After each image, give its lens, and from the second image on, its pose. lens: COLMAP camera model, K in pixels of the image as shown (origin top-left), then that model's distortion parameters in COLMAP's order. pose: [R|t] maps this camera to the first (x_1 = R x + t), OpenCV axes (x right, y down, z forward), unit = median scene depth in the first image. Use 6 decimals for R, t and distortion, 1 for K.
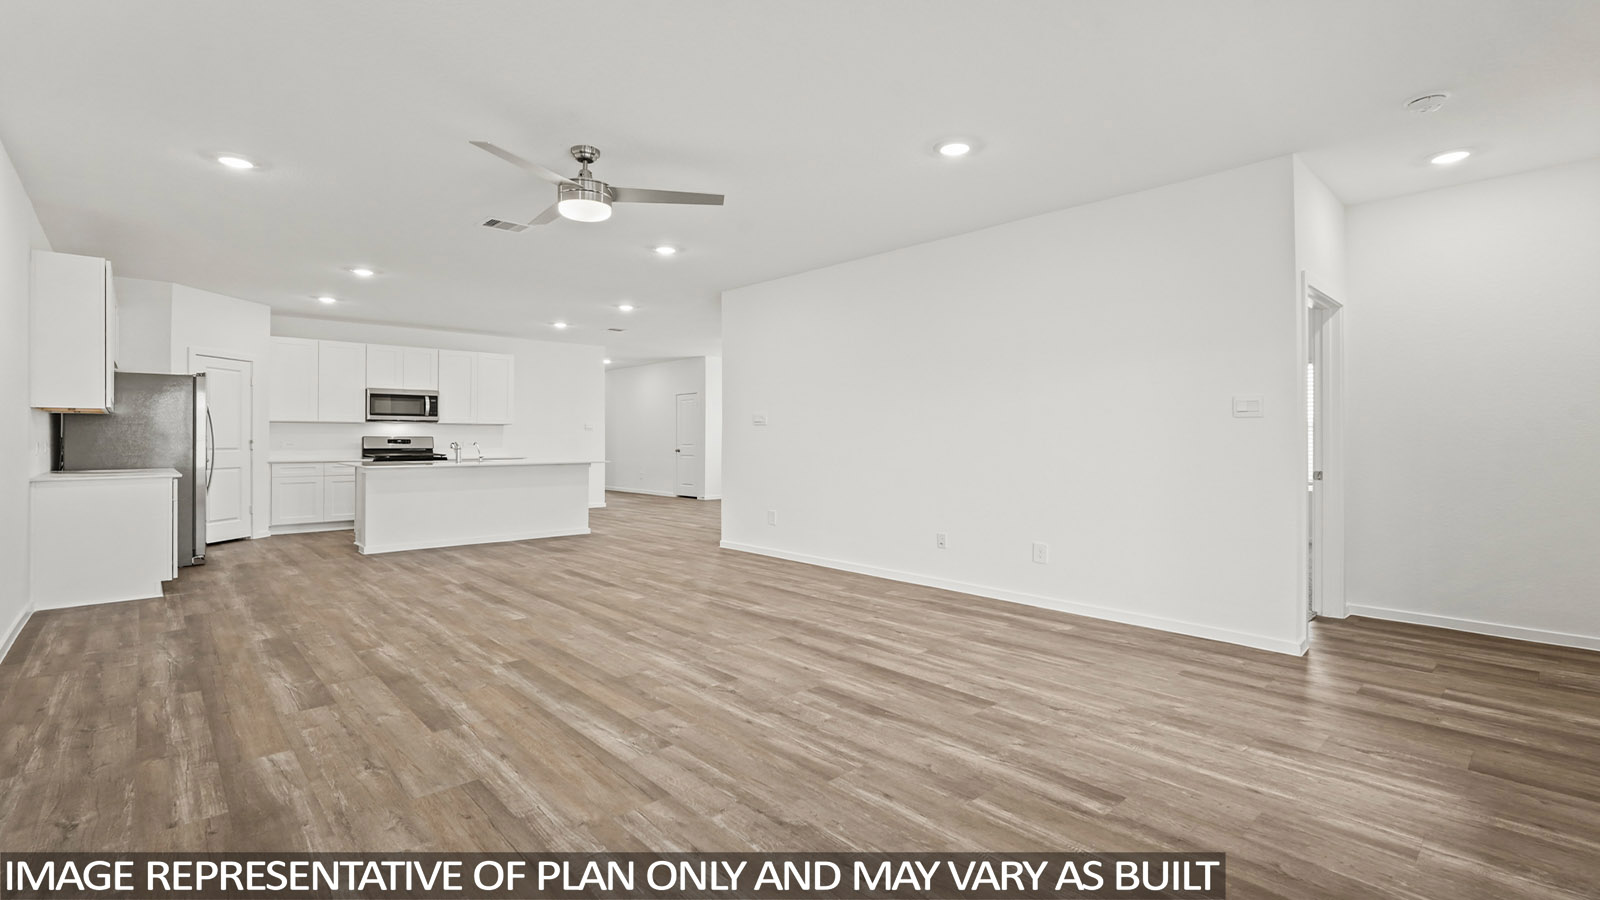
lens RADIAL K [[728.3, 0, 800.0], [0, 728.3, 450.0], [0, 0, 1]] dist [-0.001634, 0.001125]
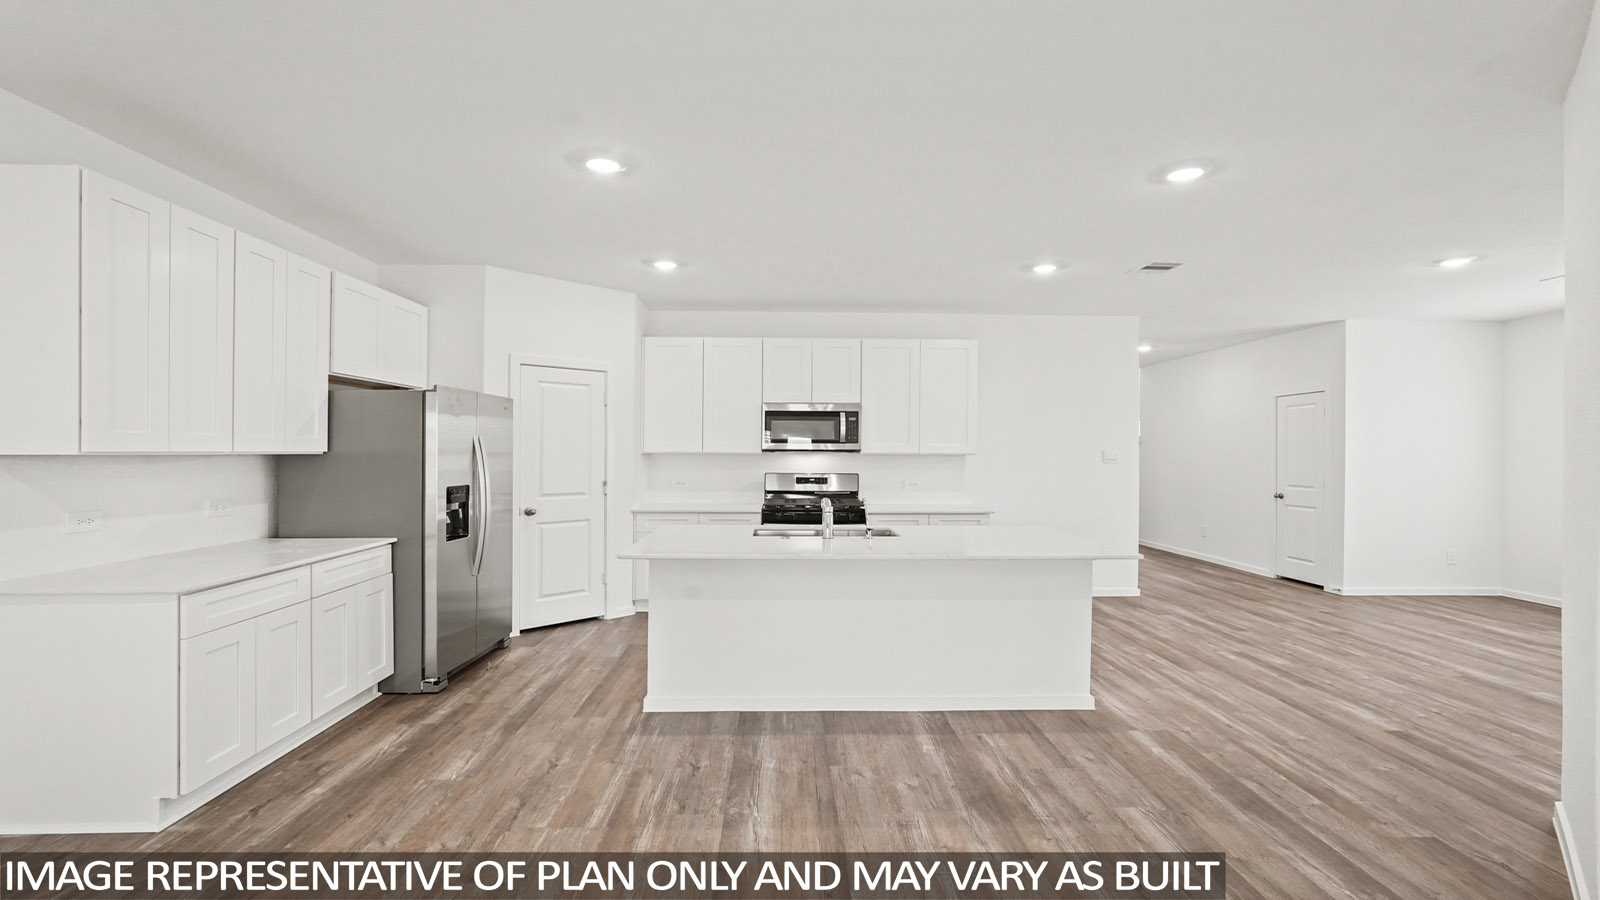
lens RADIAL K [[728.3, 0, 800.0], [0, 728.3, 450.0], [0, 0, 1]] dist [-0.001634, 0.001125]
pose [[0.759799, -0.000305, -0.650158, -0.119641], [-0.013250, 0.999785, -0.015954, -0.029318], [0.650023, 0.020737, 0.759632, 0.480533]]
